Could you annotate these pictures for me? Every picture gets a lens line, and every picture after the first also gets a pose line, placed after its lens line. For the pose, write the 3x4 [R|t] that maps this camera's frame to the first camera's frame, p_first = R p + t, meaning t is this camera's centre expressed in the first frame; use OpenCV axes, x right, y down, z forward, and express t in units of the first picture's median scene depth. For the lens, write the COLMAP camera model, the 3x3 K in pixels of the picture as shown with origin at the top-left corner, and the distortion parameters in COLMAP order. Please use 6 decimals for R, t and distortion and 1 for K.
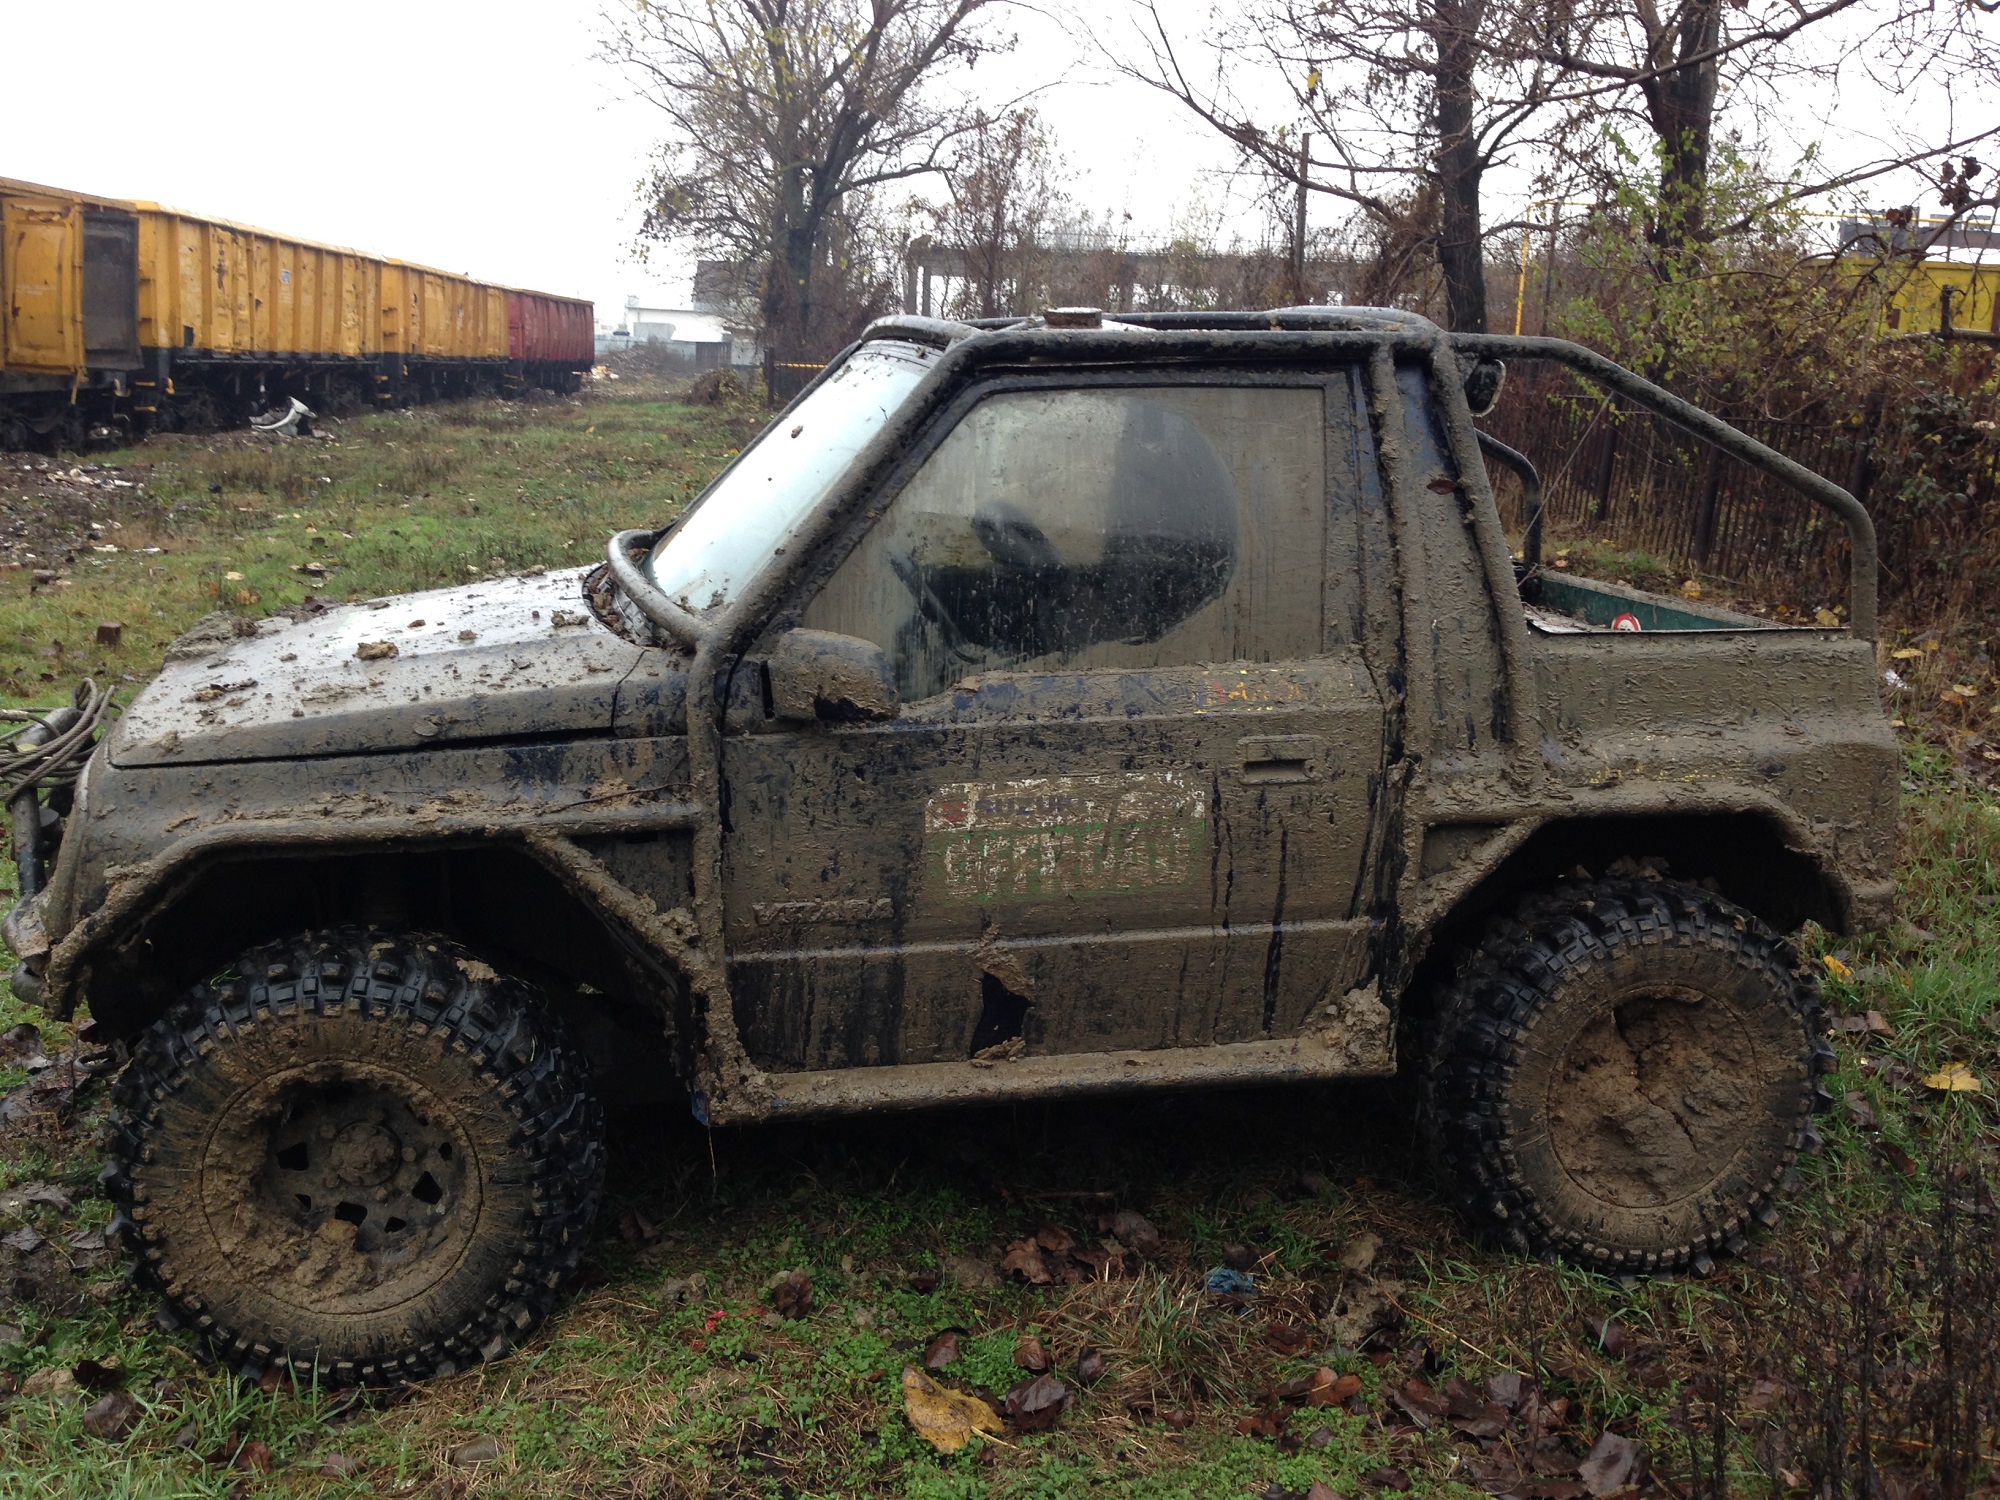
lens RADIAL K [[1893.0, 0, 1000.0], [0, 1893.0, 750.0], [0, 0, 1]] dist [0.010403, -0.006222]
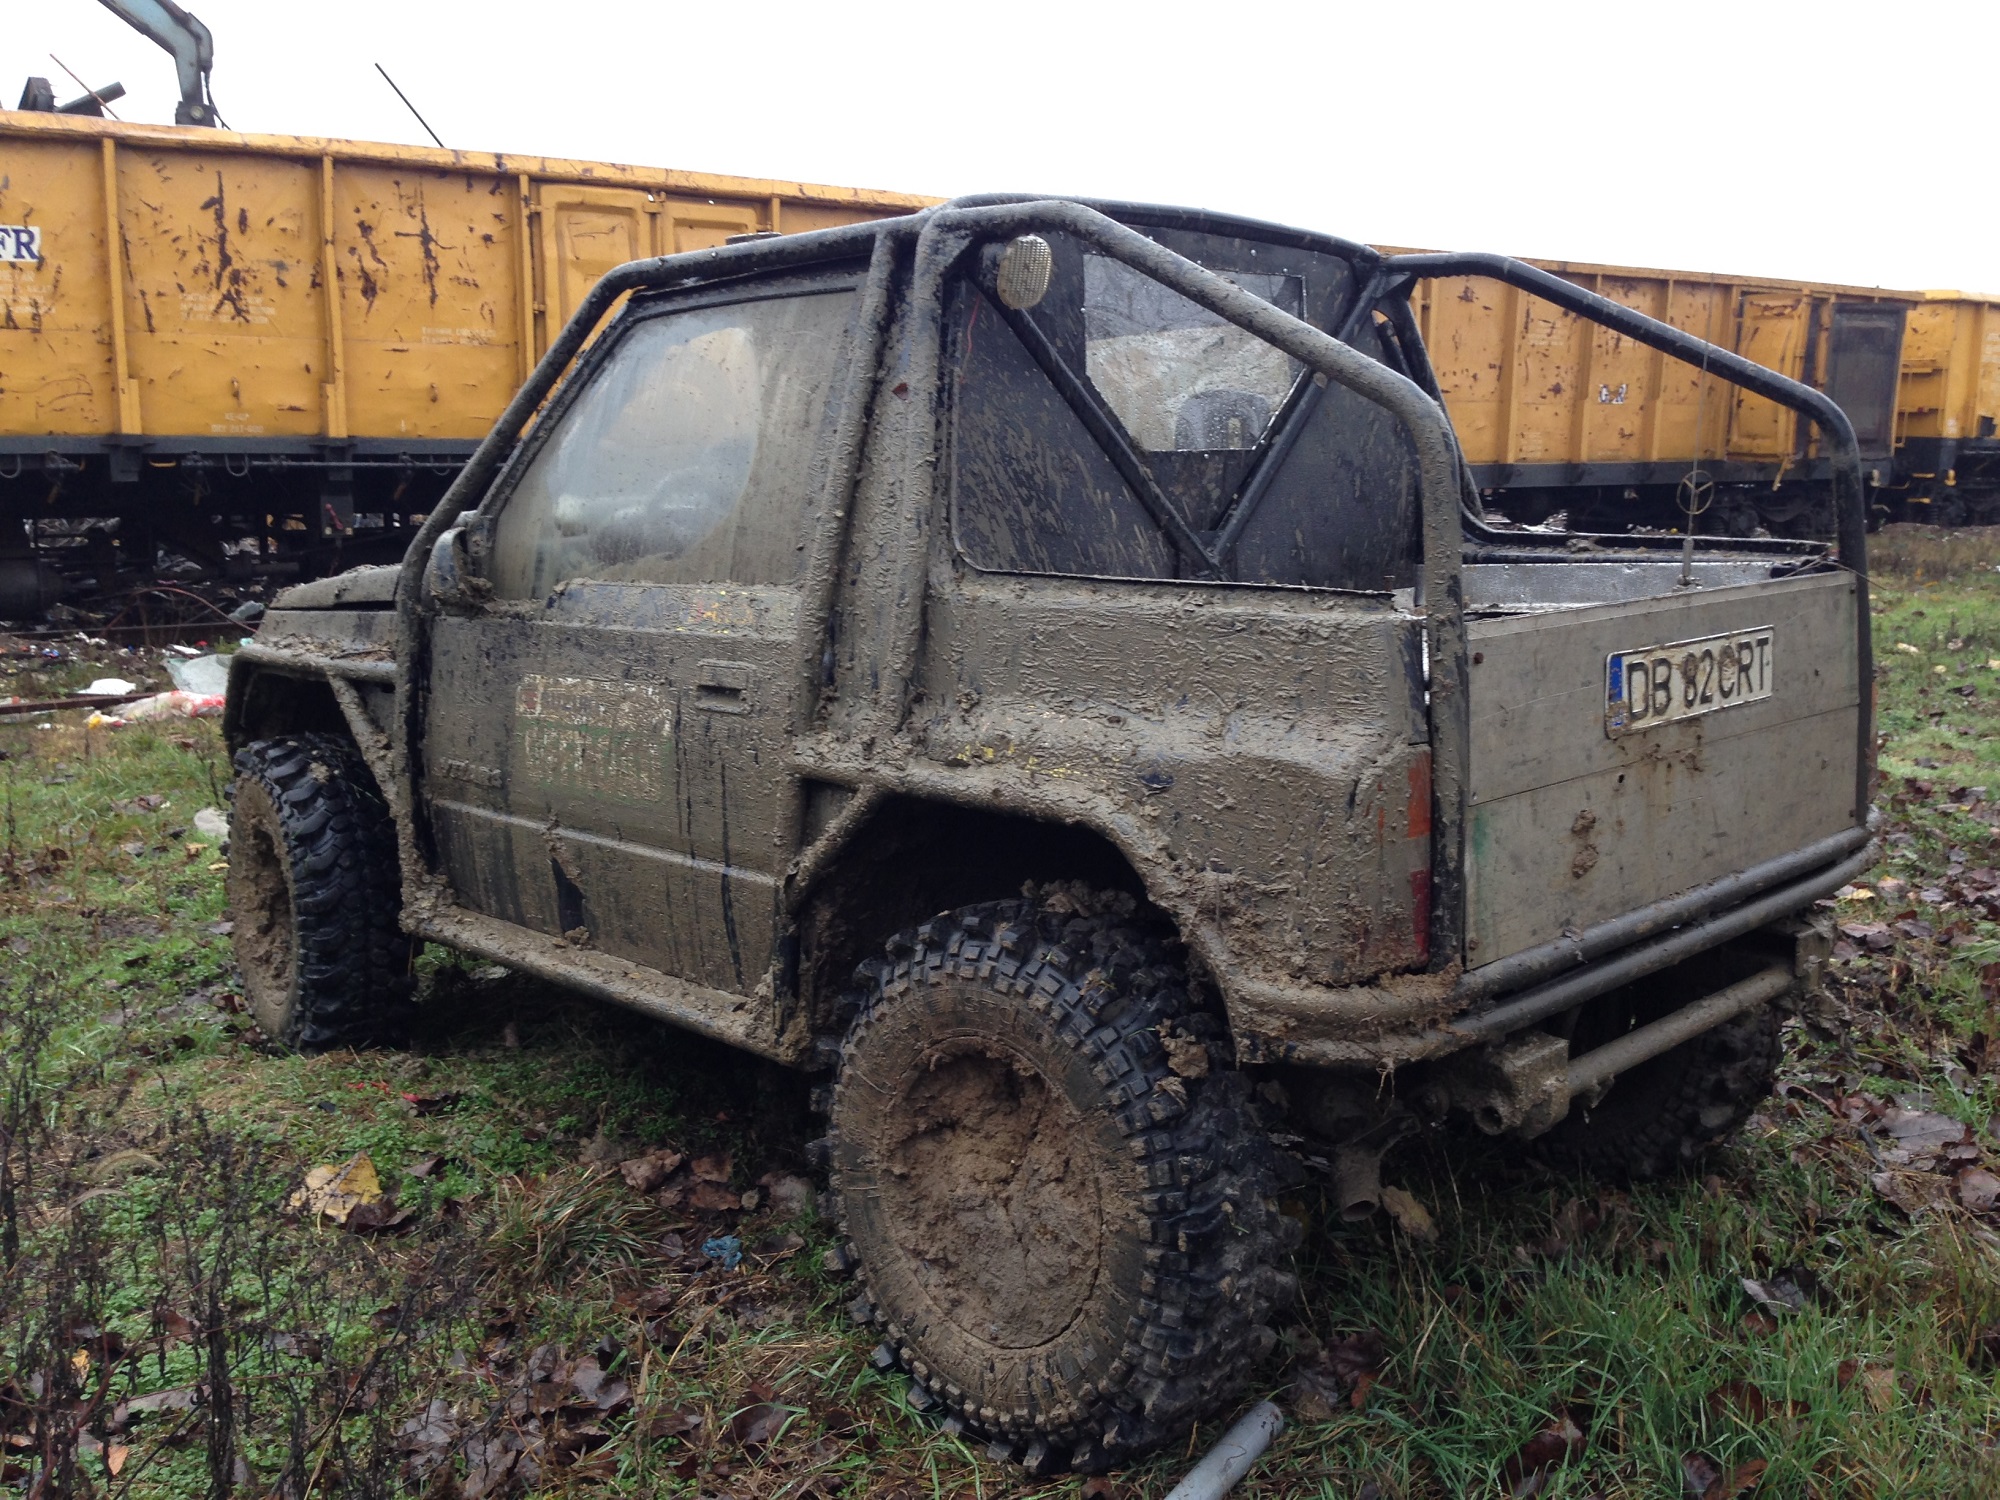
lens RADIAL K [[1946.7, 0, 1000.0], [0, 1946.7, 750.0], [0, 0, 1]] dist [-0.008362, -0.003958]
pose [[0.517729, 0.103590, -0.849250, 1.023566], [-0.160395, 0.986794, 0.022585, -0.007504], [0.840375, 0.124523, 0.527507, 0.602228]]
